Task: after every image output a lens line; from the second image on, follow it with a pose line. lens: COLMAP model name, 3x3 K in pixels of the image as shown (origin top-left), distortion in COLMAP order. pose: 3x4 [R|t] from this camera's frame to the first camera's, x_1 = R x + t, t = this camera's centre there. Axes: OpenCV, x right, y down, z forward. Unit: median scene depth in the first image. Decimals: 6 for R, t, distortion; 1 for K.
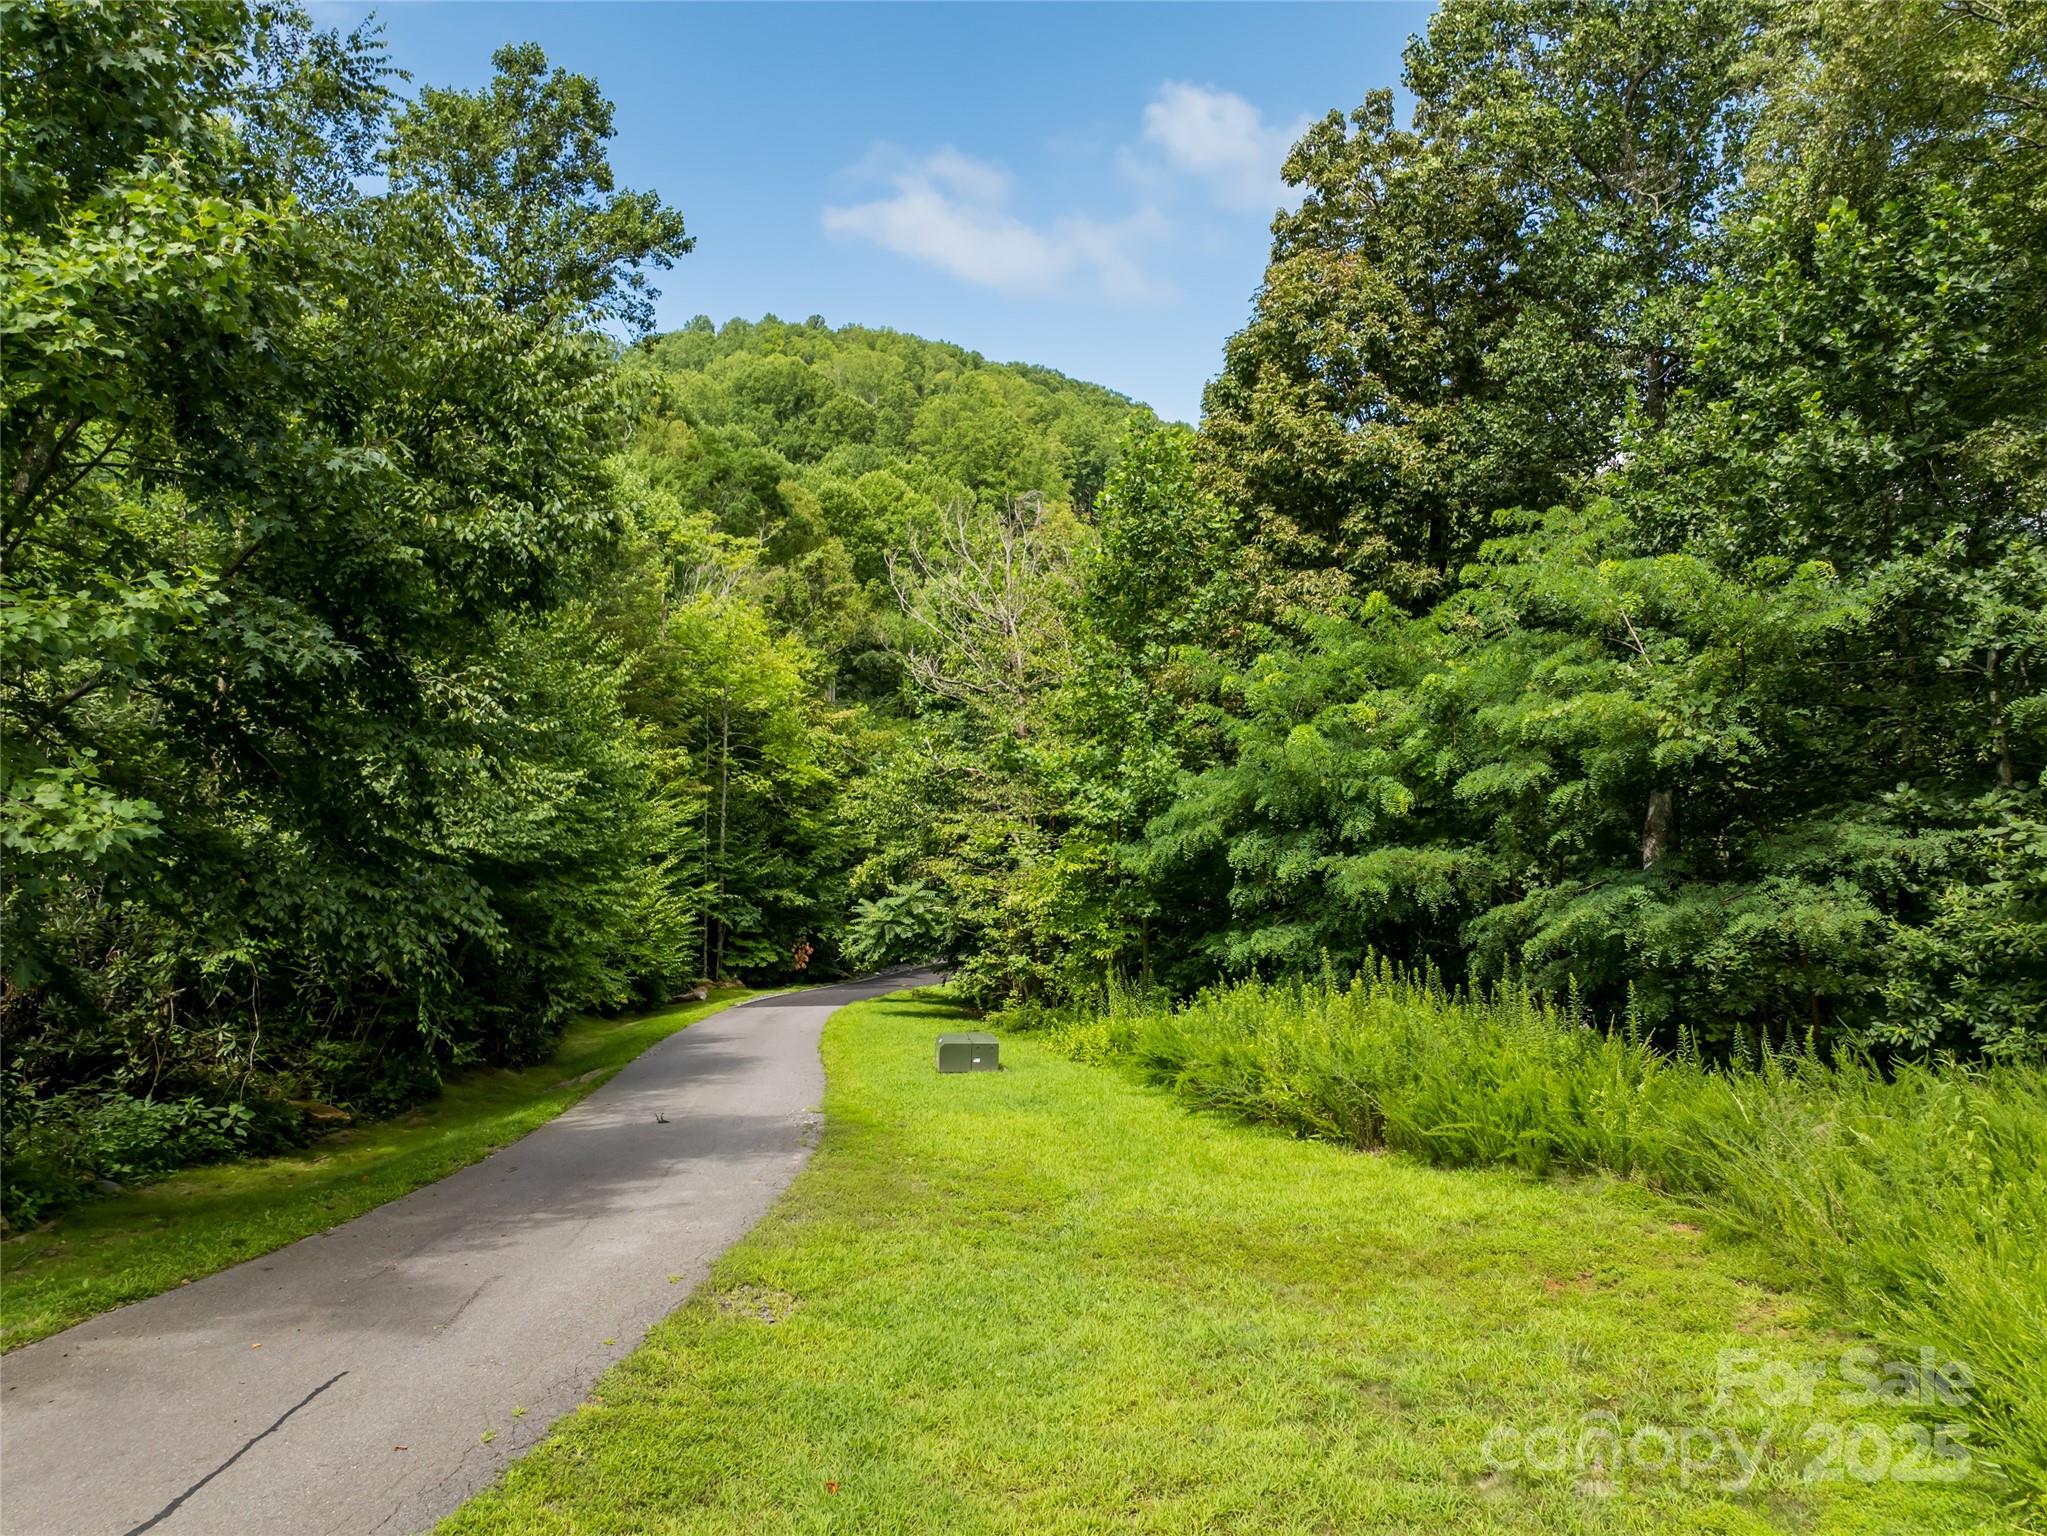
lens RADIAL K [[1565.5, 0, 1023.5], [0, 1565.5, 768.0], [0, 0, 1]] dist [-0.040068, -0.003695]
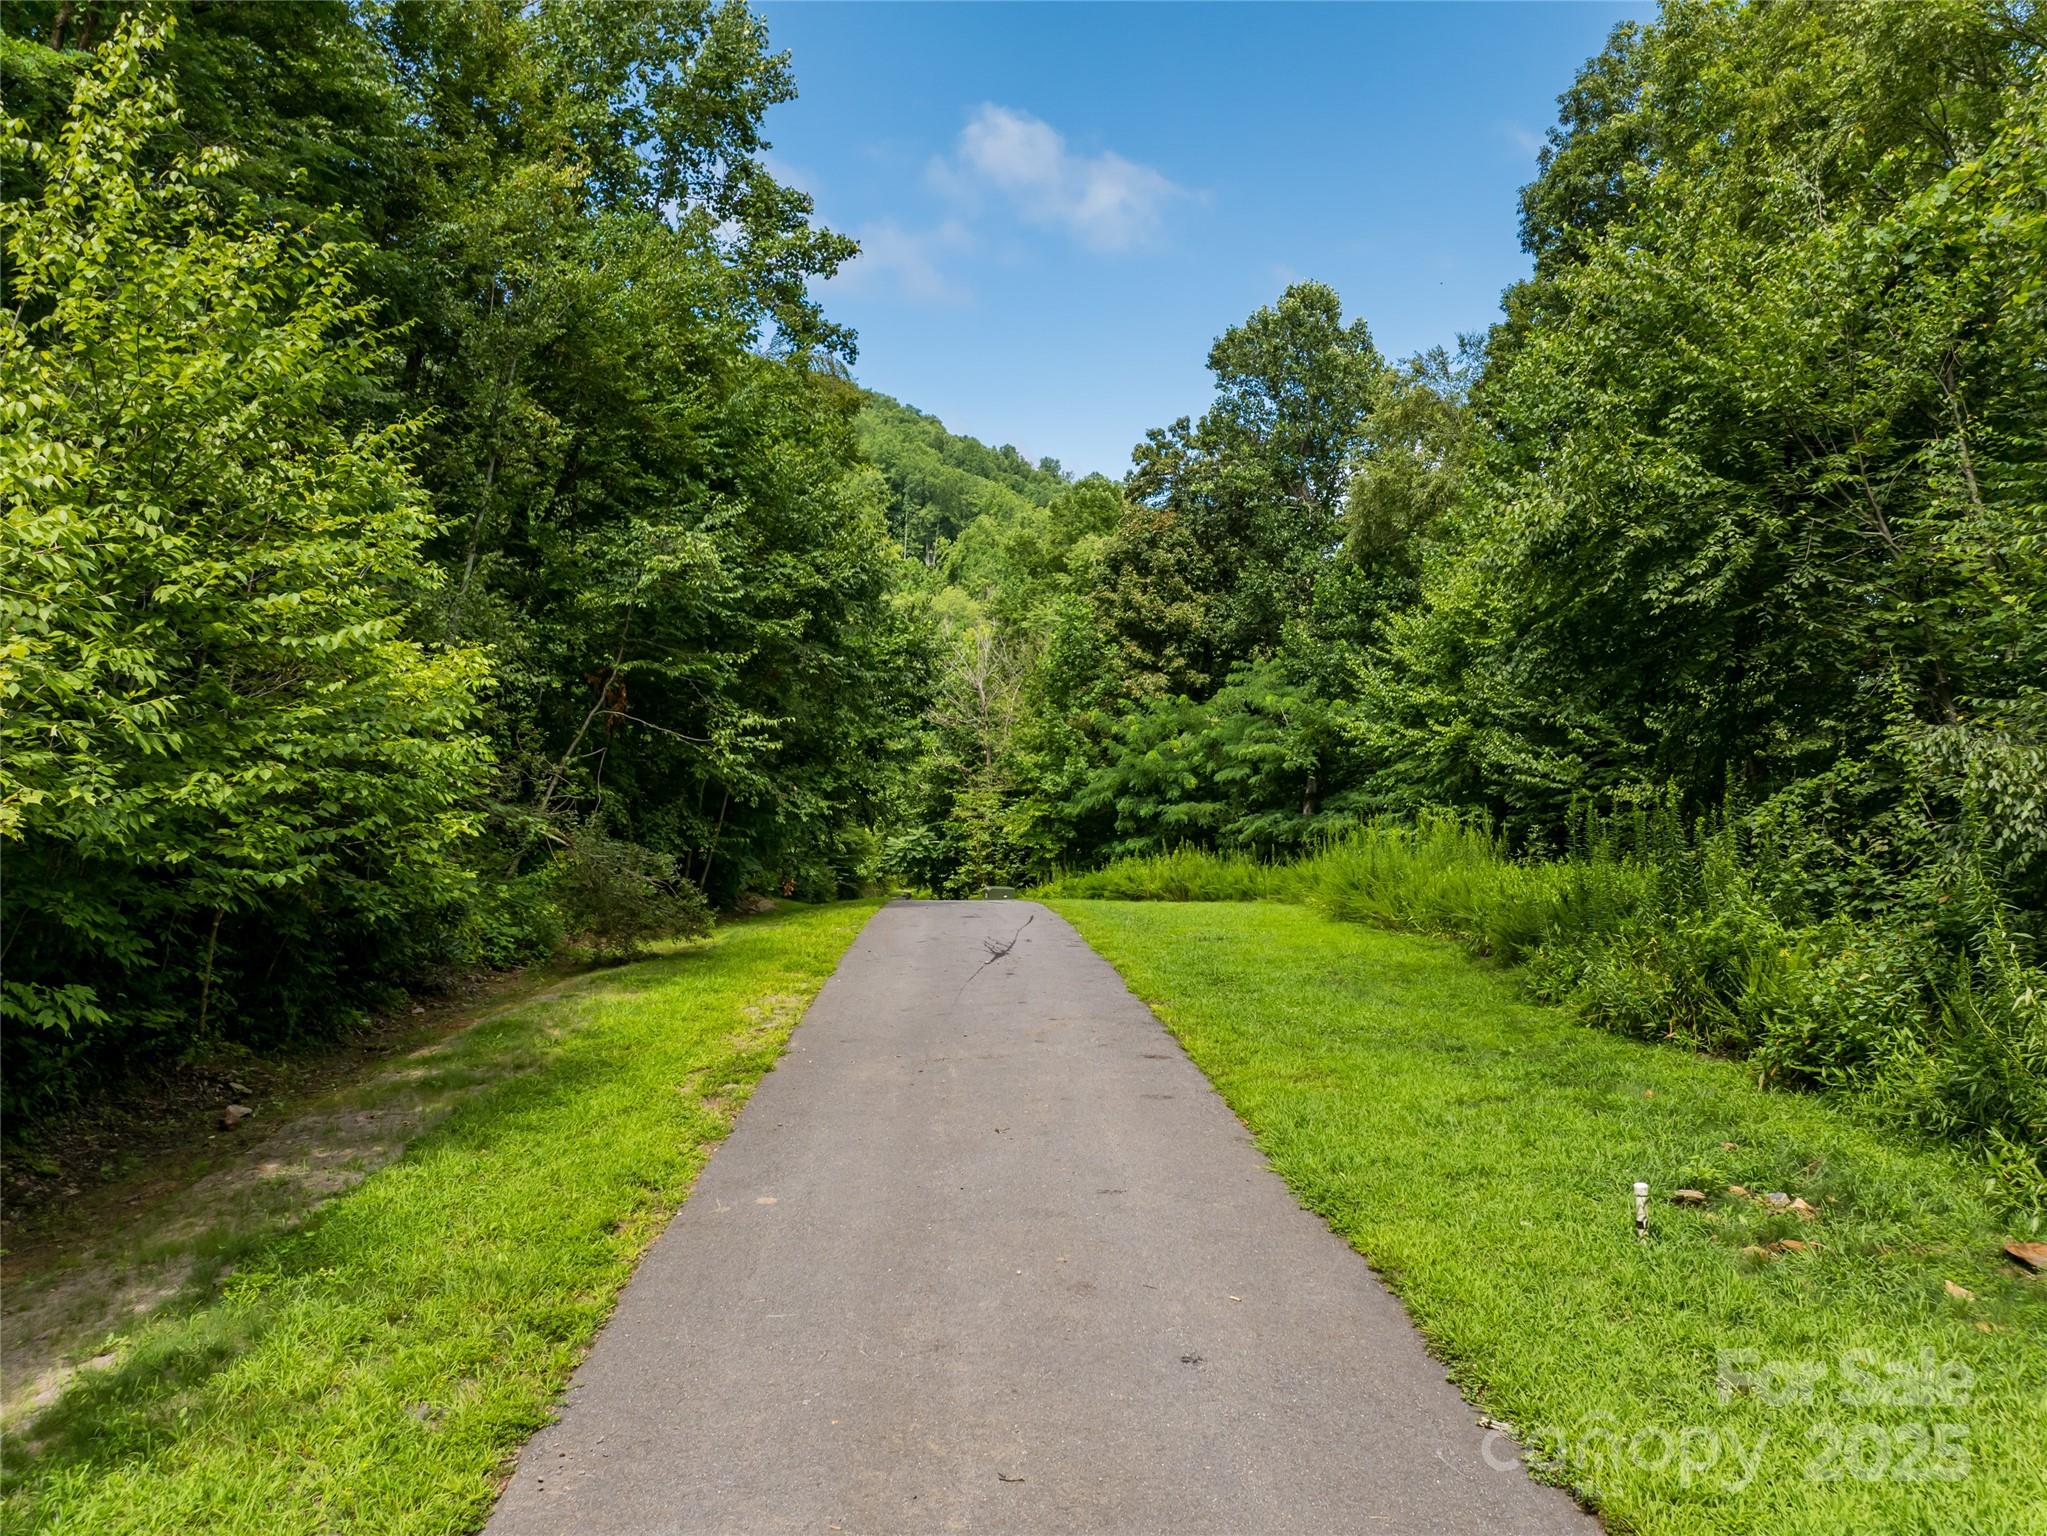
lens RADIAL K [[1565.5, 0, 1023.5], [0, 1565.5, 768.0], [0, 0, 1]] dist [-0.040068, -0.003695]
pose [[0.988899, 0.014632, 0.147865, -0.326792], [-0.015315, 0.999877, 0.003482, -0.005288], [-0.147796, -0.005708, 0.989001, -1.181099]]
